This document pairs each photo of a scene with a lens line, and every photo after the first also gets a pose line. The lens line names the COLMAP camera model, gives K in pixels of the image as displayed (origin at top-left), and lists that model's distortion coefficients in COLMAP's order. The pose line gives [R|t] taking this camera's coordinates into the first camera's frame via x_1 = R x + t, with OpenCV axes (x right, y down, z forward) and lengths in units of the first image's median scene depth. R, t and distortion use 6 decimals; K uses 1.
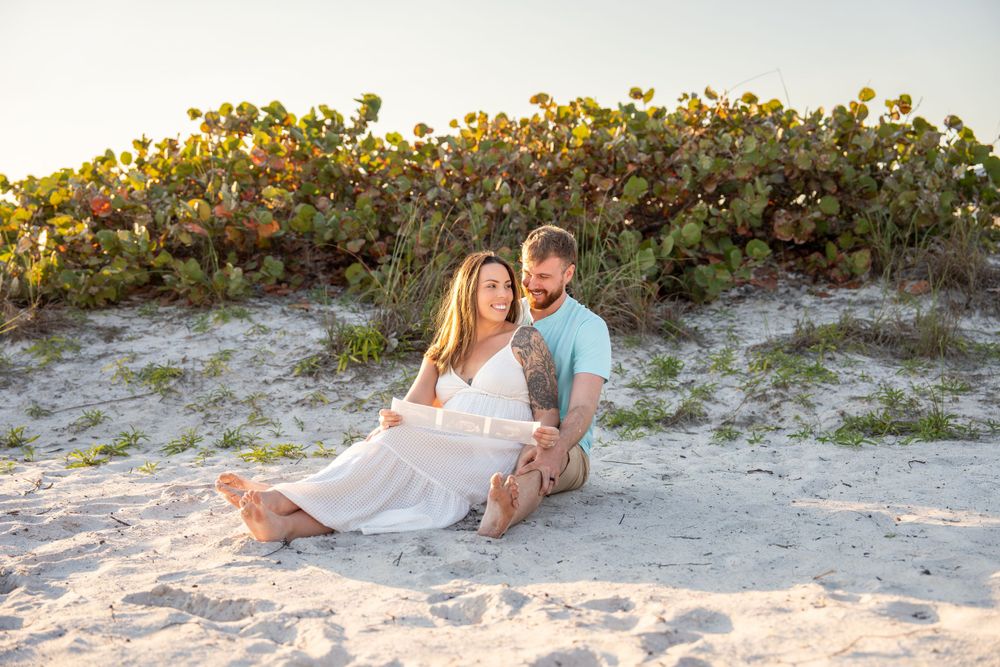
lens RADIAL K [[1299.2, 0, 500.0], [0, 1299.2, 333.5], [0, 0, 1]] dist [0.119437, 0.035721]
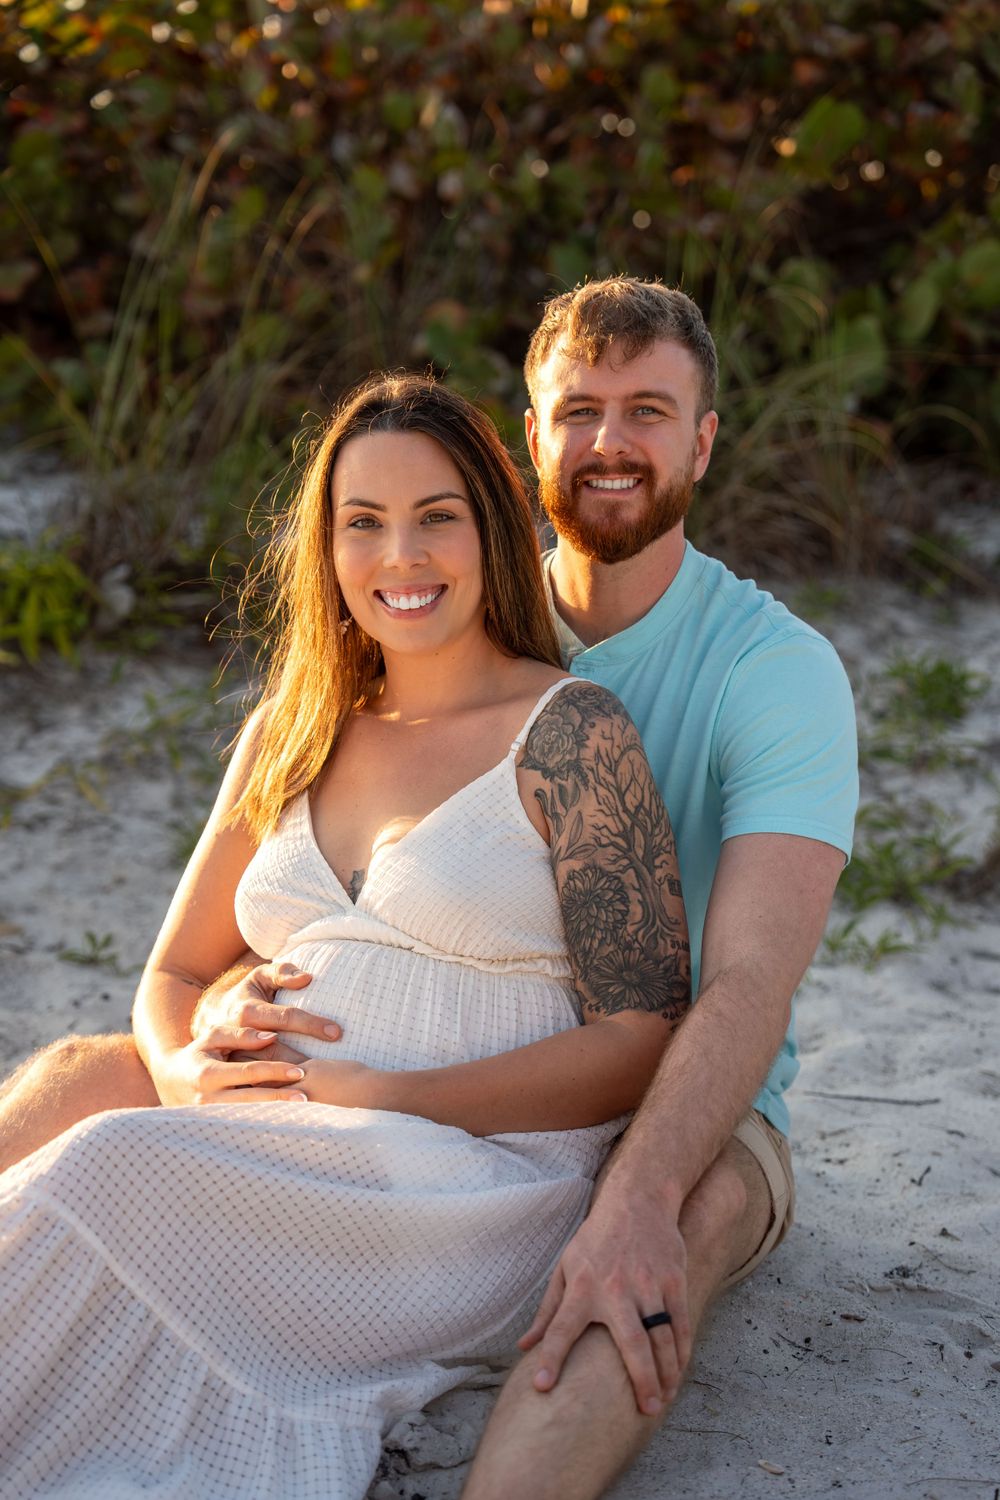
lens RADIAL K [[2818.5, 0, 524.6], [0, 2818.5, 751.0], [0, 0, 1]] dist [0.328736, -0.238049]
pose [[0.998397, 0.016969, 0.053995, -0.014648], [-0.022890, 0.993556, 0.111009, -0.032342], [-0.051764, -0.112067, 0.992351, 0.234795]]
